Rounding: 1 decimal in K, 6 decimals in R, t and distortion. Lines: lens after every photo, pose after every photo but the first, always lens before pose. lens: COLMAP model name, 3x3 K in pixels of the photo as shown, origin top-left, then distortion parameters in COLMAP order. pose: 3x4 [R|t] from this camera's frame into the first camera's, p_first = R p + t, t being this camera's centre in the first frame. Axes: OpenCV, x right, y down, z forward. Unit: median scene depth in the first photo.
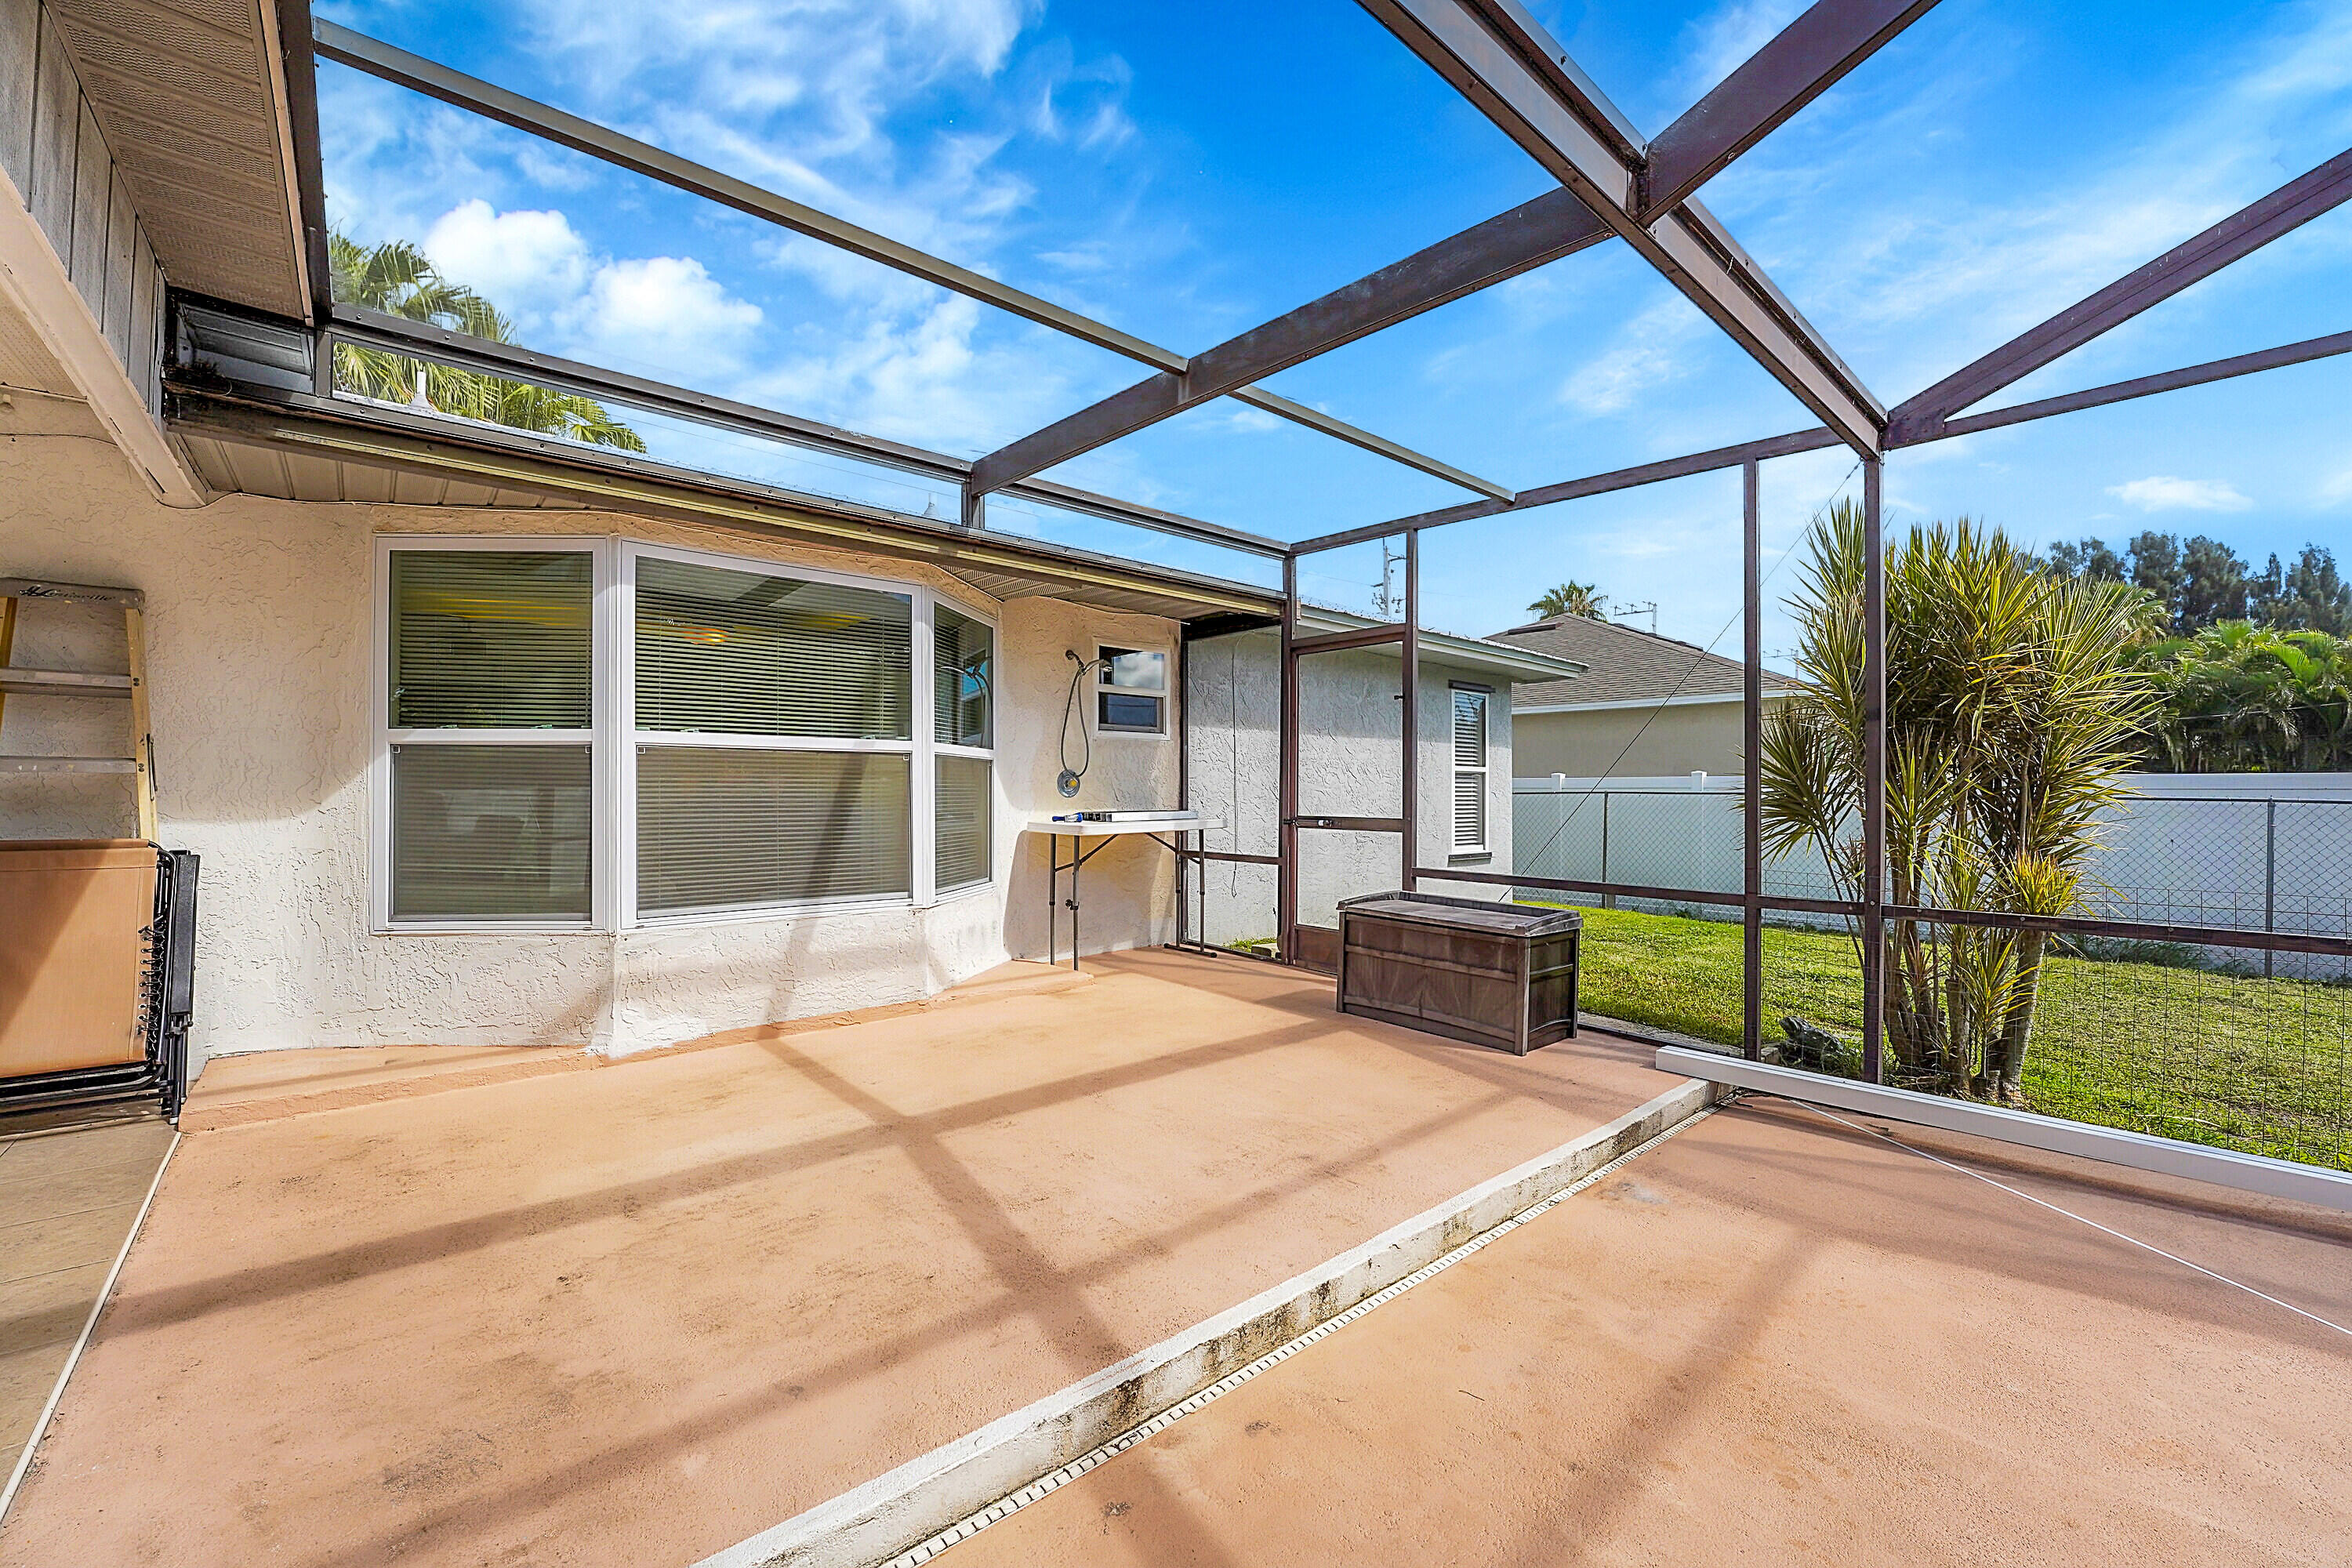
lens RADIAL K [[953.3, 0, 1180.1], [0, 953.3, 789.6], [0, 0, 1]] dist [-0.029981, 0.003391]
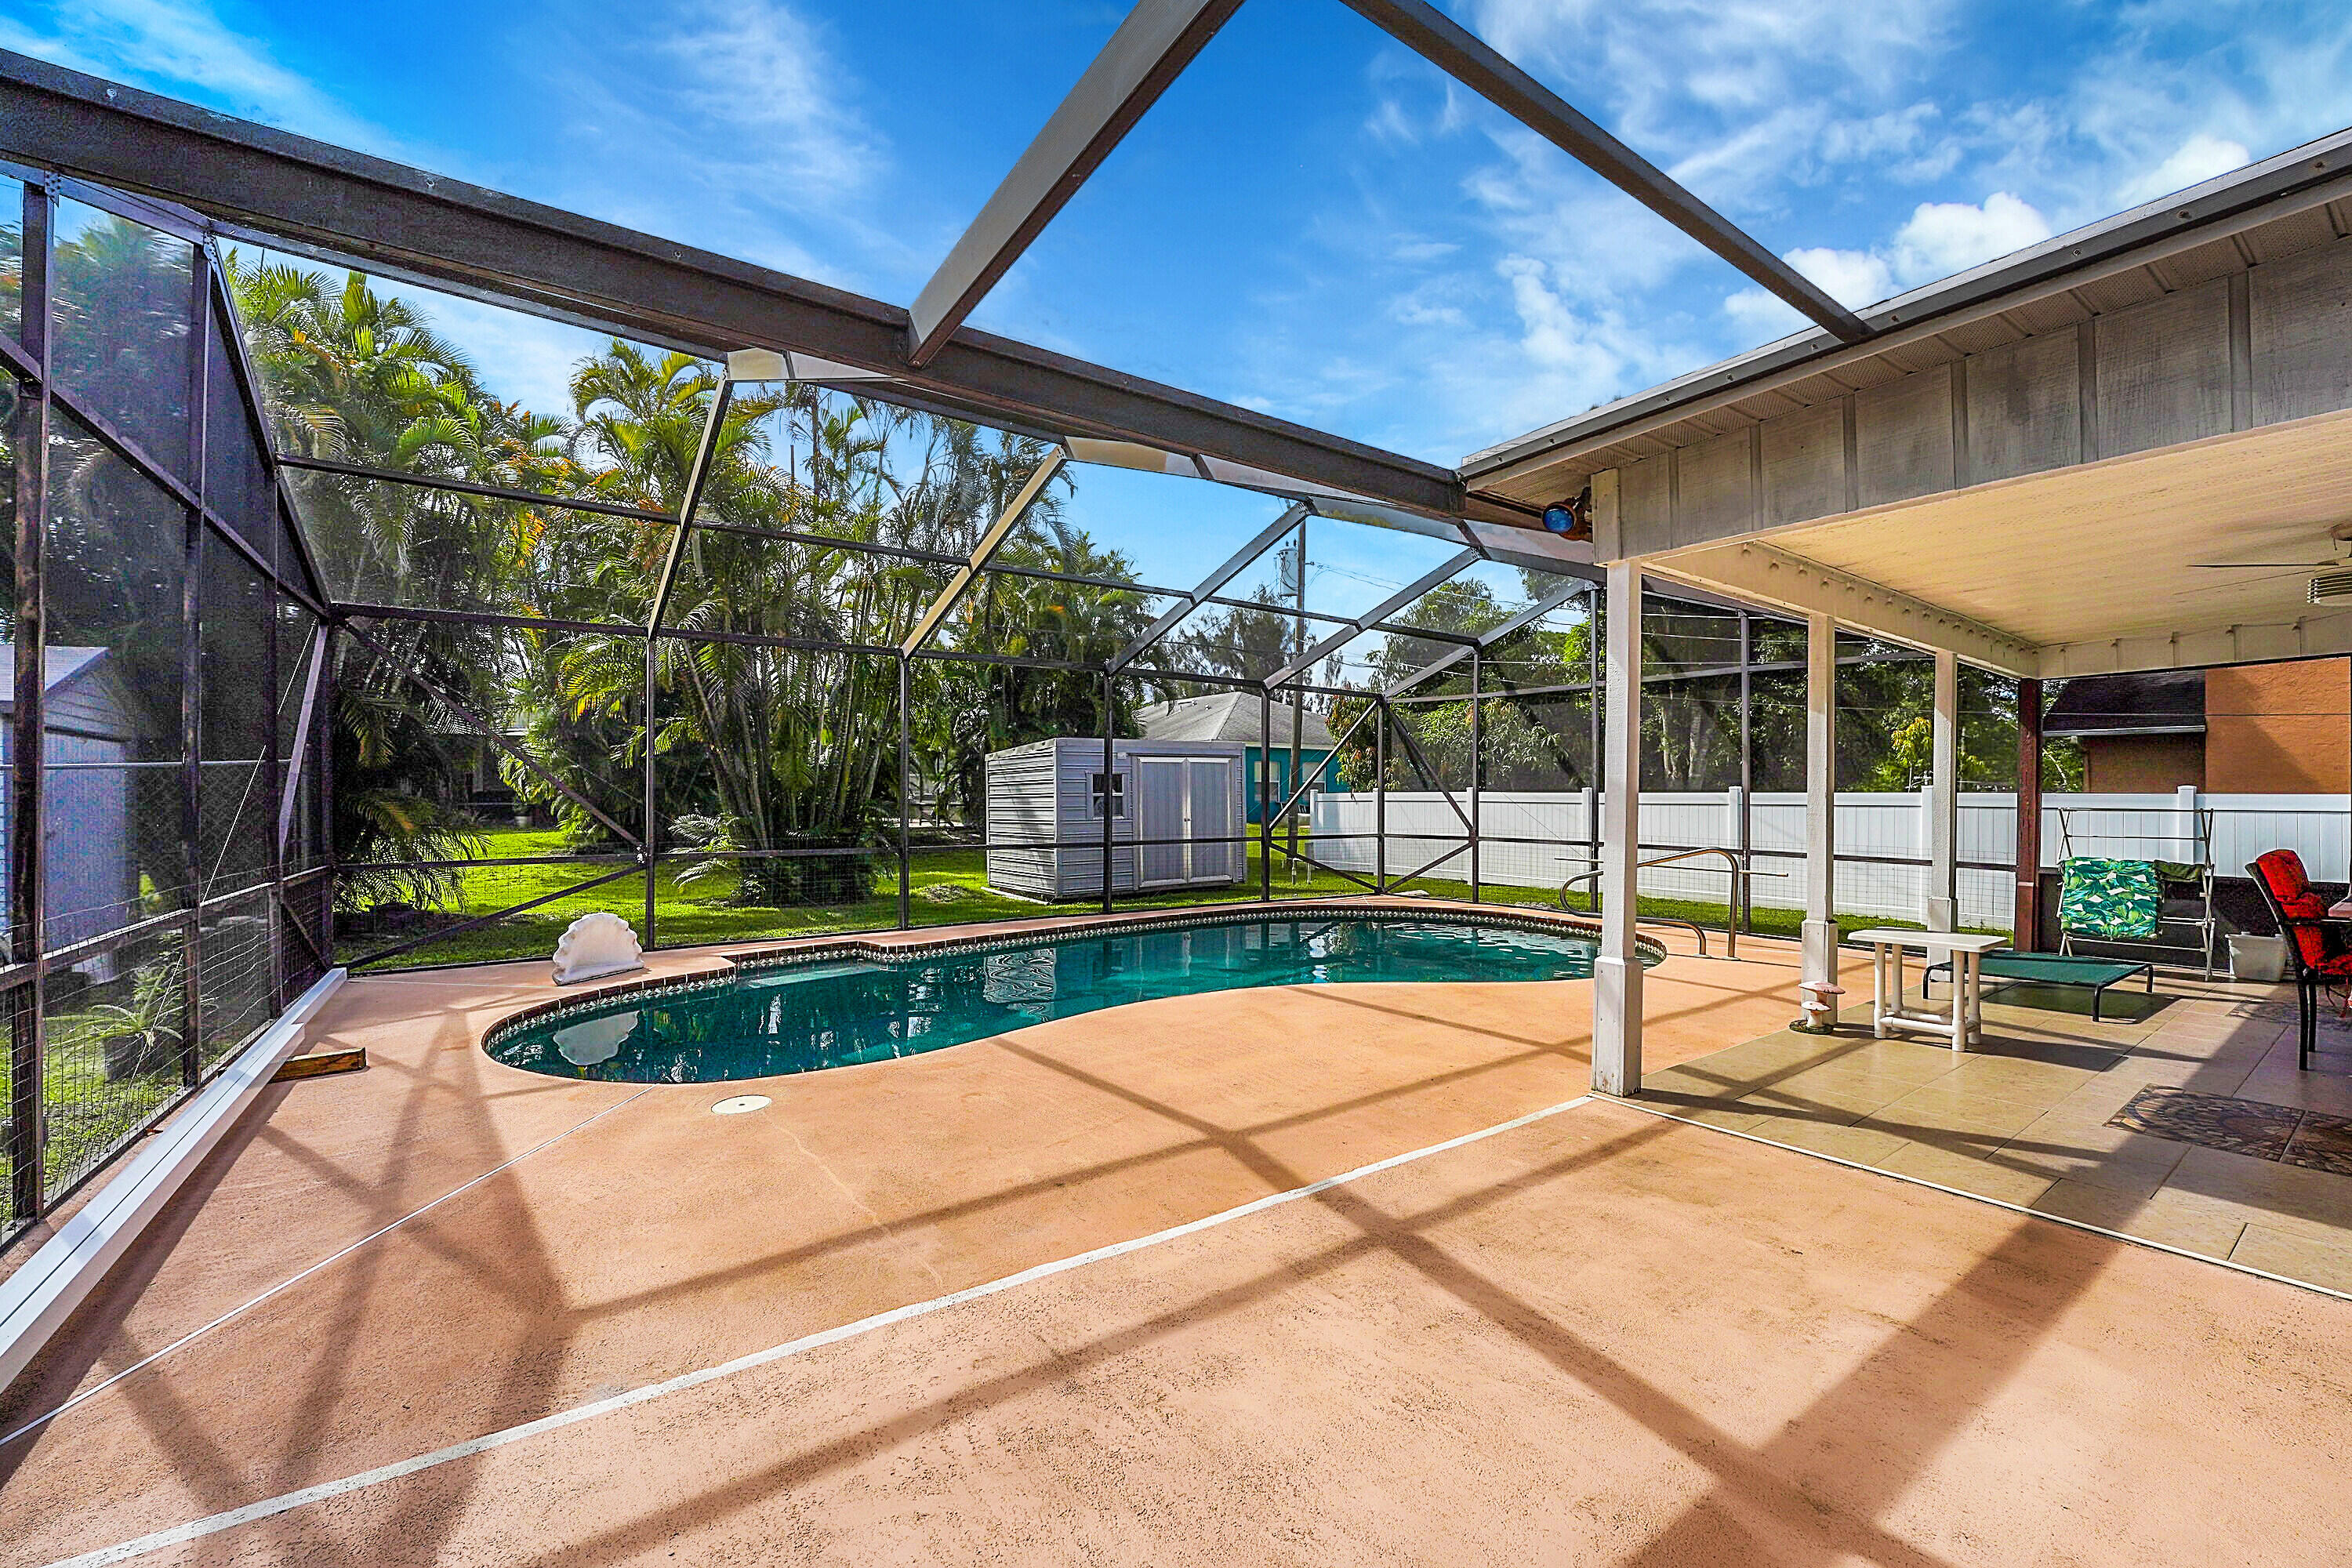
lens RADIAL K [[932.2, 0, 1173.7], [0, 932.2, 801.0], [0, 0, 1]] dist [-0.001800, 0.000217]
pose [[-0.992165, -0.013237, 0.124233, -0.008021], [-0.011897, 0.999863, 0.011522, -0.028572], [-0.124368, 0.009954, -0.992186, 1.296777]]
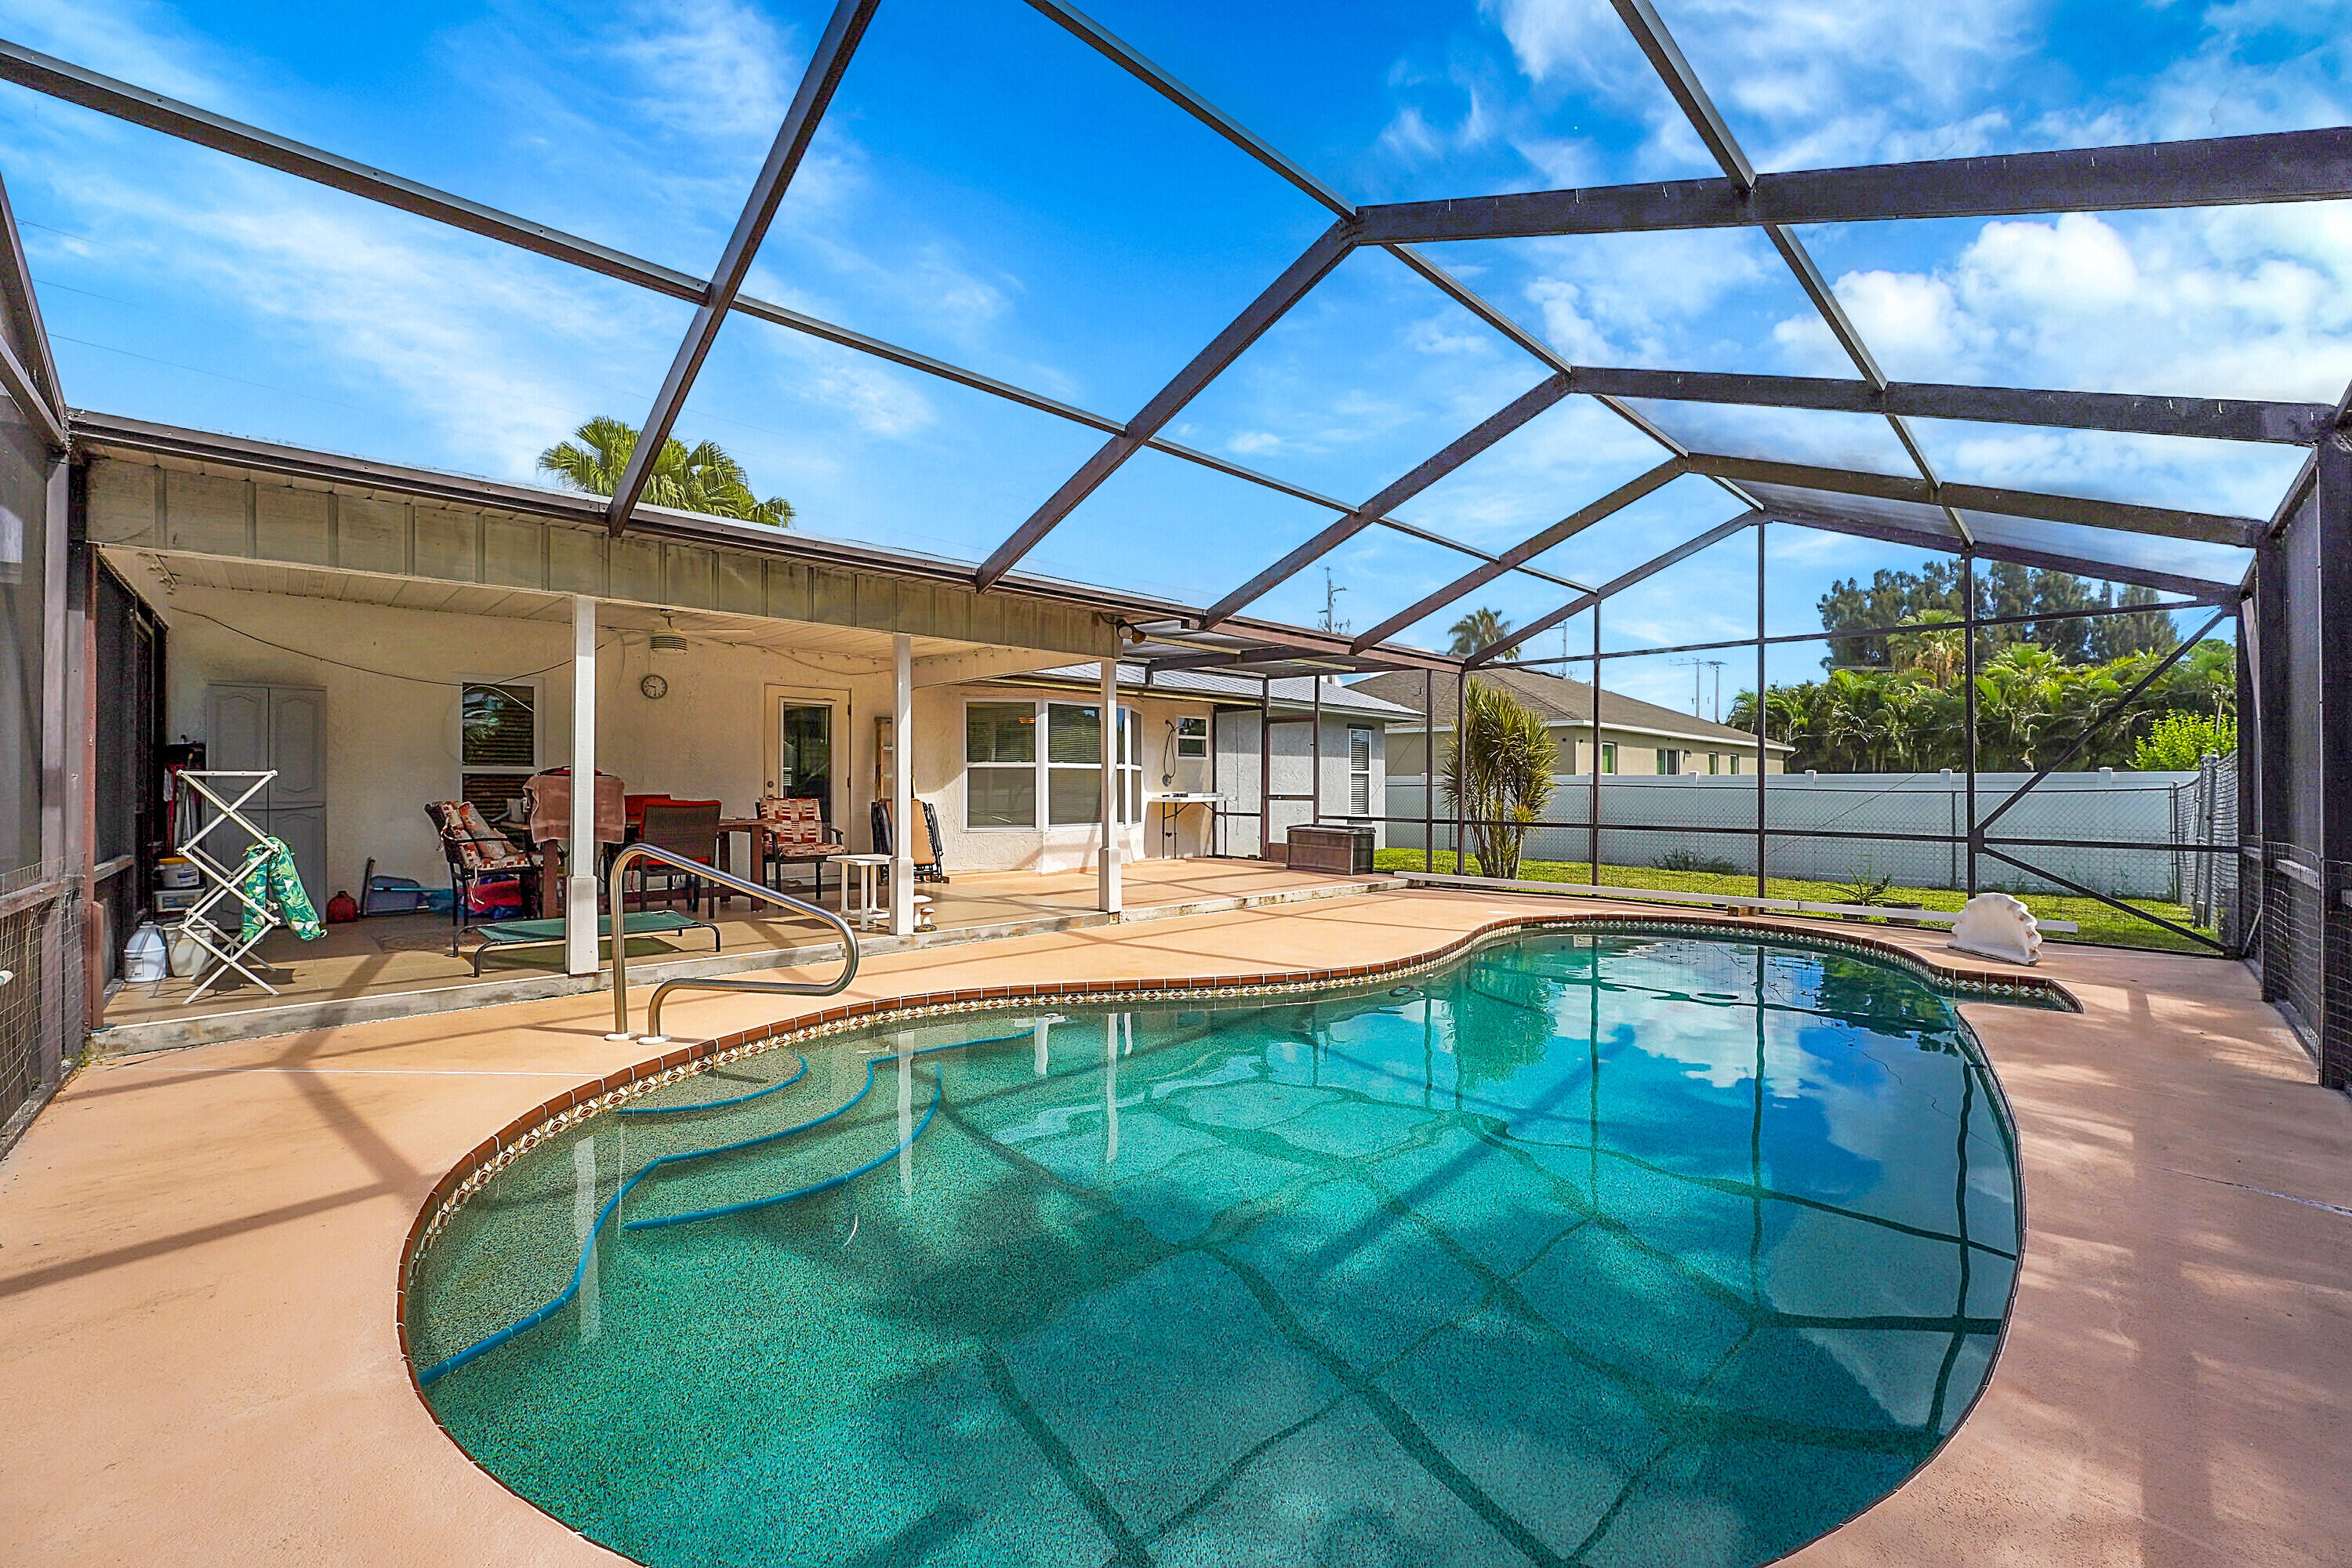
lens RADIAL K [[953.3, 0, 1180.1], [0, 953.3, 789.6], [0, 0, 1]] dist [-0.029981, 0.003391]
pose [[0.998773, -0.000754, 0.049516, -0.321292], [0.000494, 0.999986, 0.005265, 0.005706], [-0.049519, -0.005234, 0.998759, -2.004597]]
